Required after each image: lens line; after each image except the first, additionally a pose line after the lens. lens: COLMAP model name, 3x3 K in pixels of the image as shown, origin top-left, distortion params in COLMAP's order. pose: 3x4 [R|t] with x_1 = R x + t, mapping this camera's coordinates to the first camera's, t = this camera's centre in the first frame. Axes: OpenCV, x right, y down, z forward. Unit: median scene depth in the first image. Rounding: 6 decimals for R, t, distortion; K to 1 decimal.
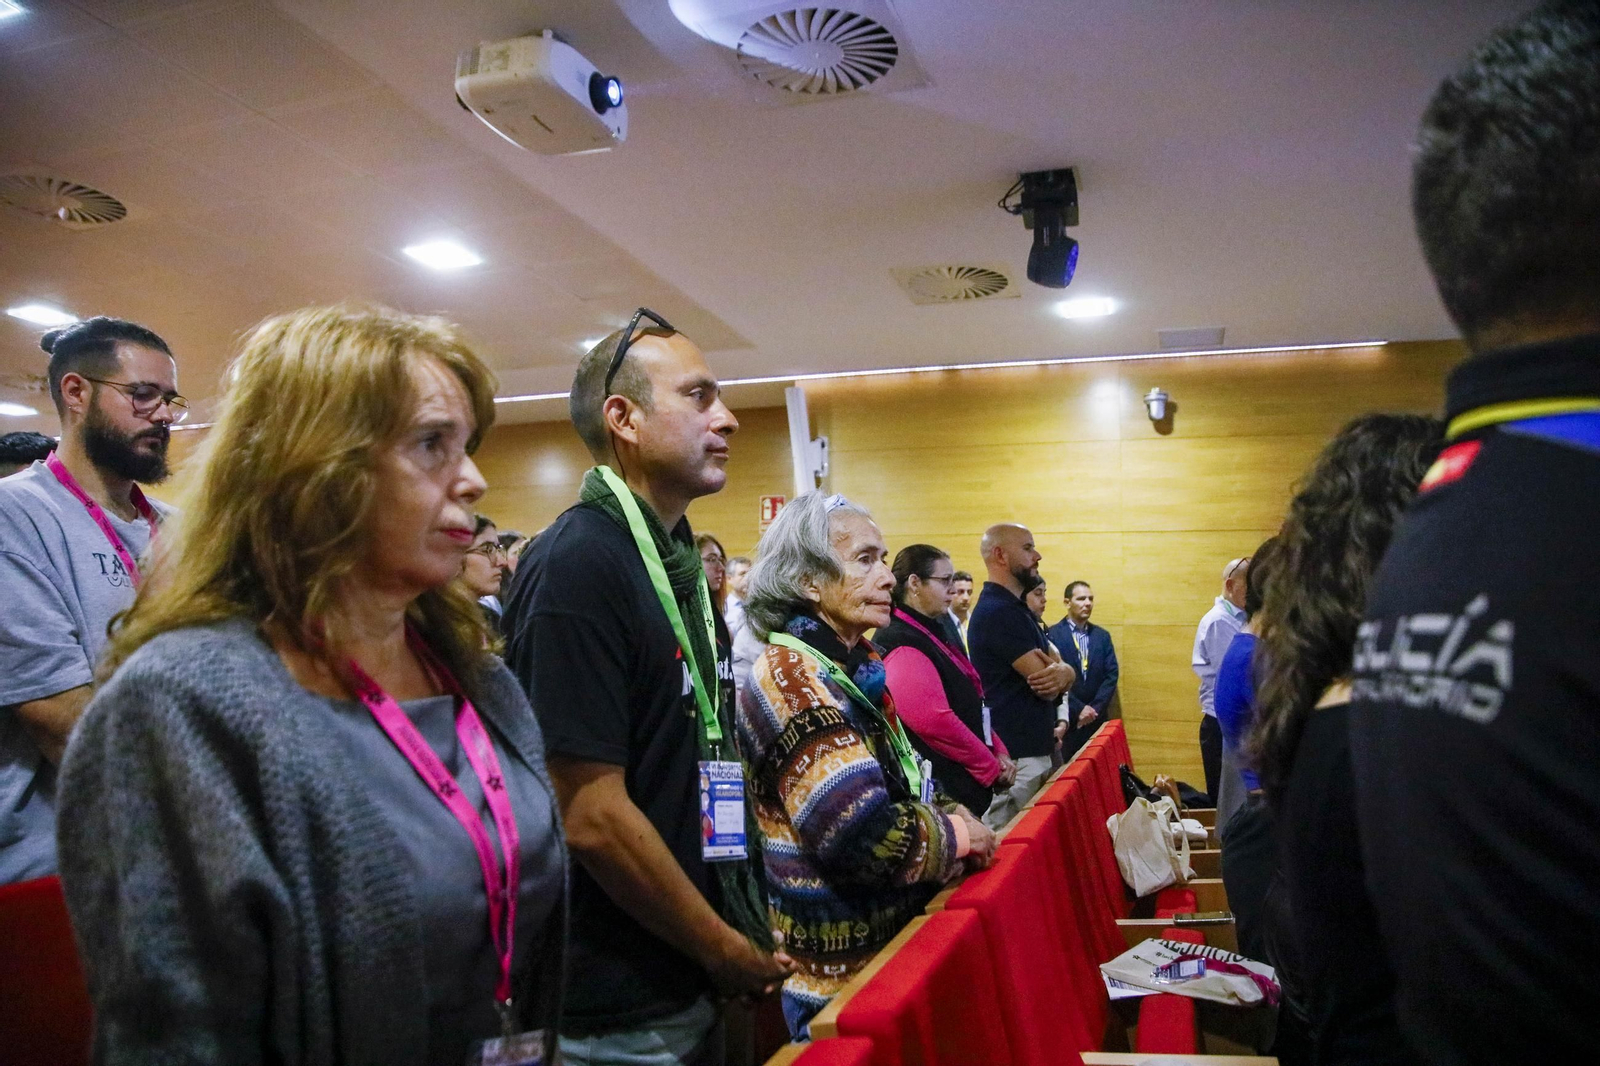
lens RADIAL K [[1107.6, 0, 800.0], [0, 1107.6, 533.0], [0, 0, 1]] dist [-0.116950, 0.073676]
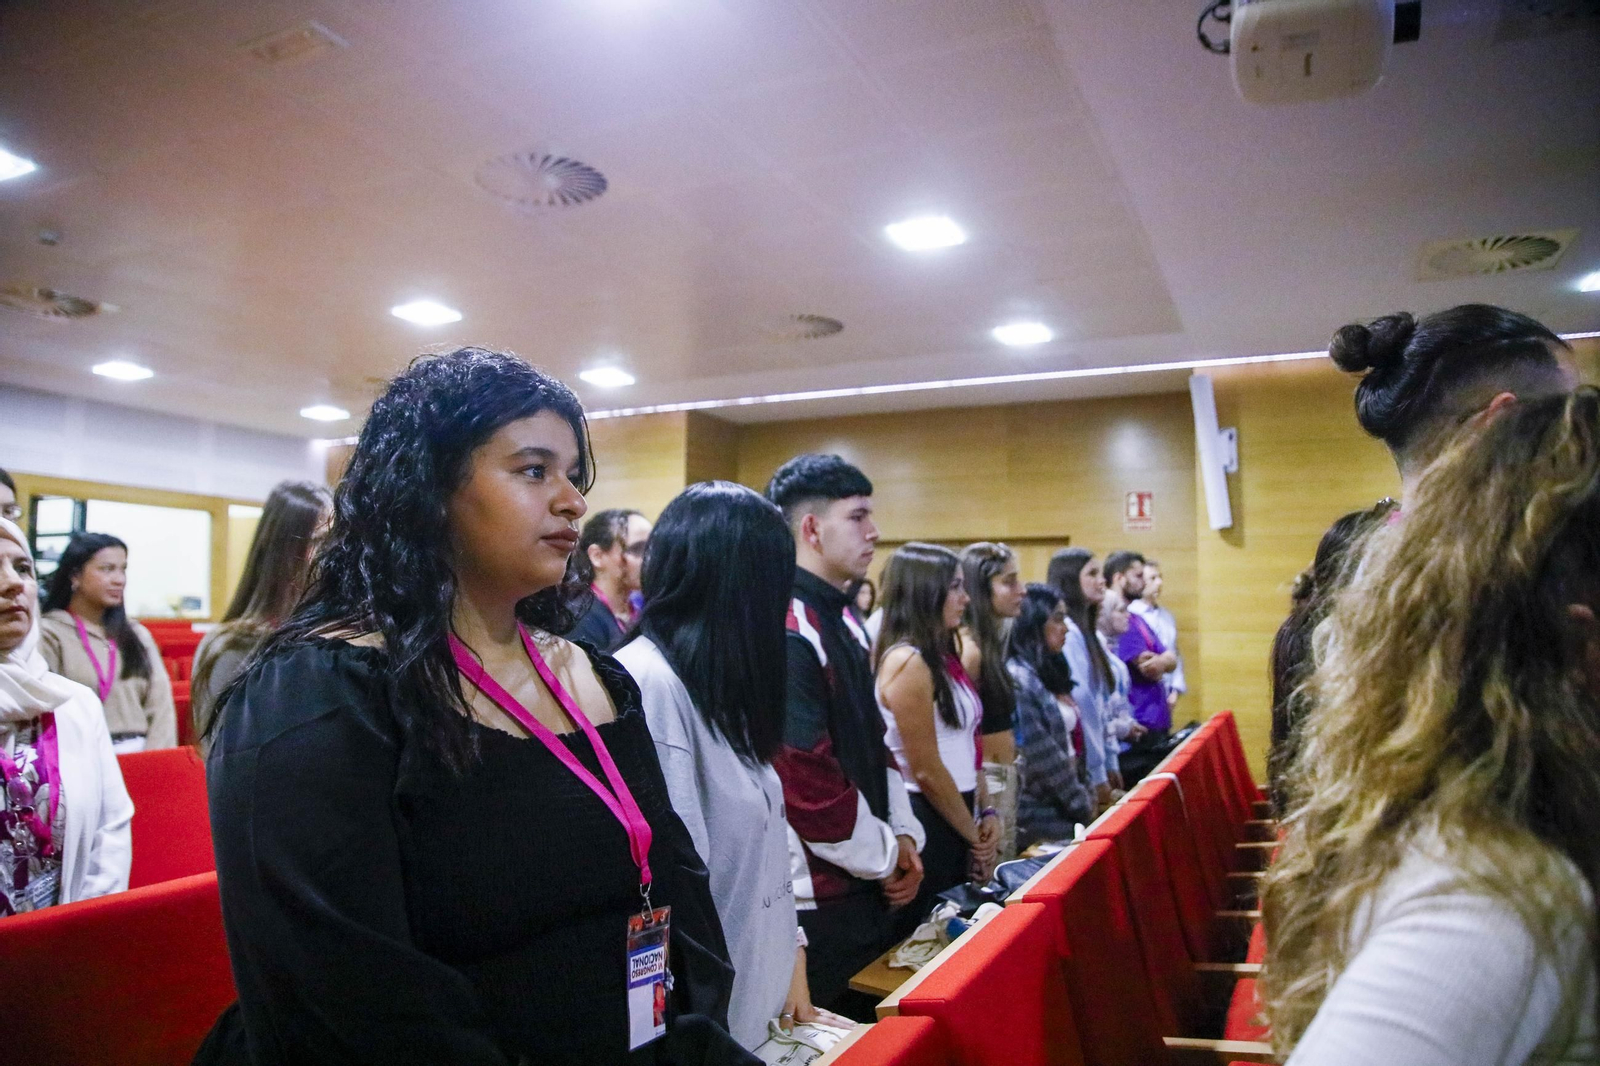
lens RADIAL K [[1107.6, 0, 800.0], [0, 1107.6, 533.0], [0, 0, 1]] dist [-0.116950, 0.073676]
pose [[0.992681, -0.011256, -0.120239, -1.284942], [0.012956, 0.999827, 0.013370, -0.100653], [0.120068, -0.014830, 0.992655, 0.397899]]
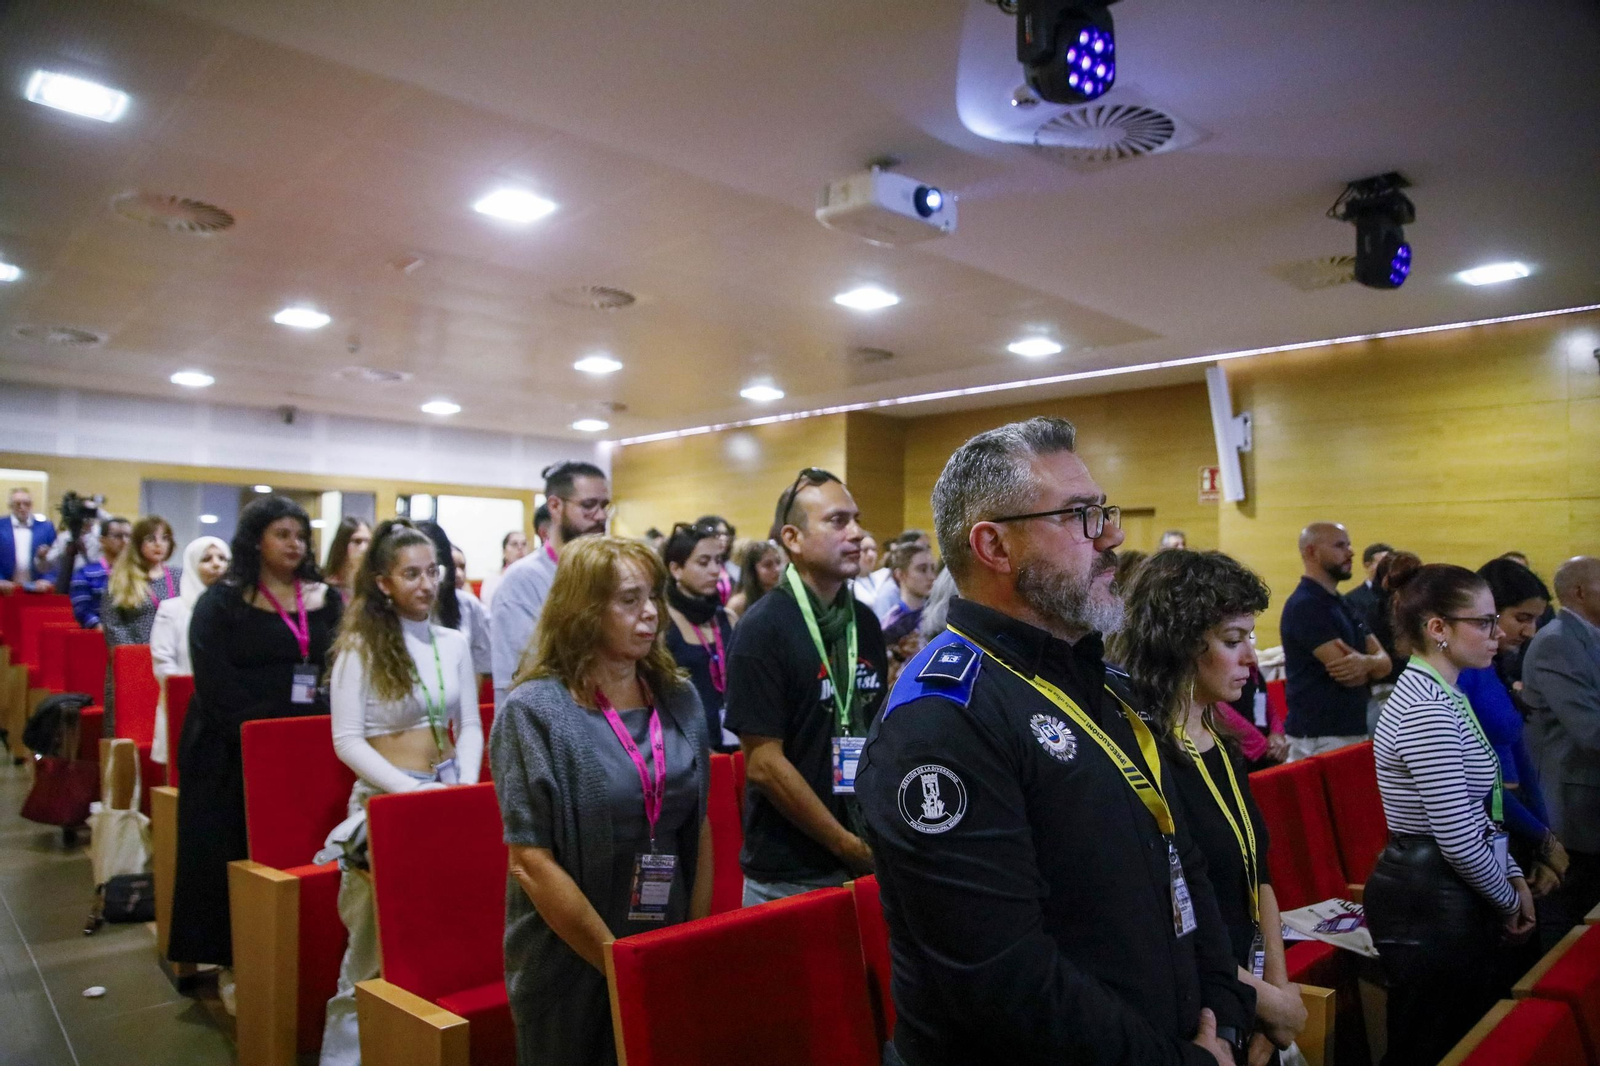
lens RADIAL K [[1107.6, 0, 800.0], [0, 1107.6, 533.0], [0, 0, 1]] dist [-0.116950, 0.073676]
pose [[0.888364, -0.021539, -0.458634, 0.656293], [0.043730, 0.998327, 0.037820, -0.181880], [0.457052, -0.053654, 0.887820, -0.552591]]
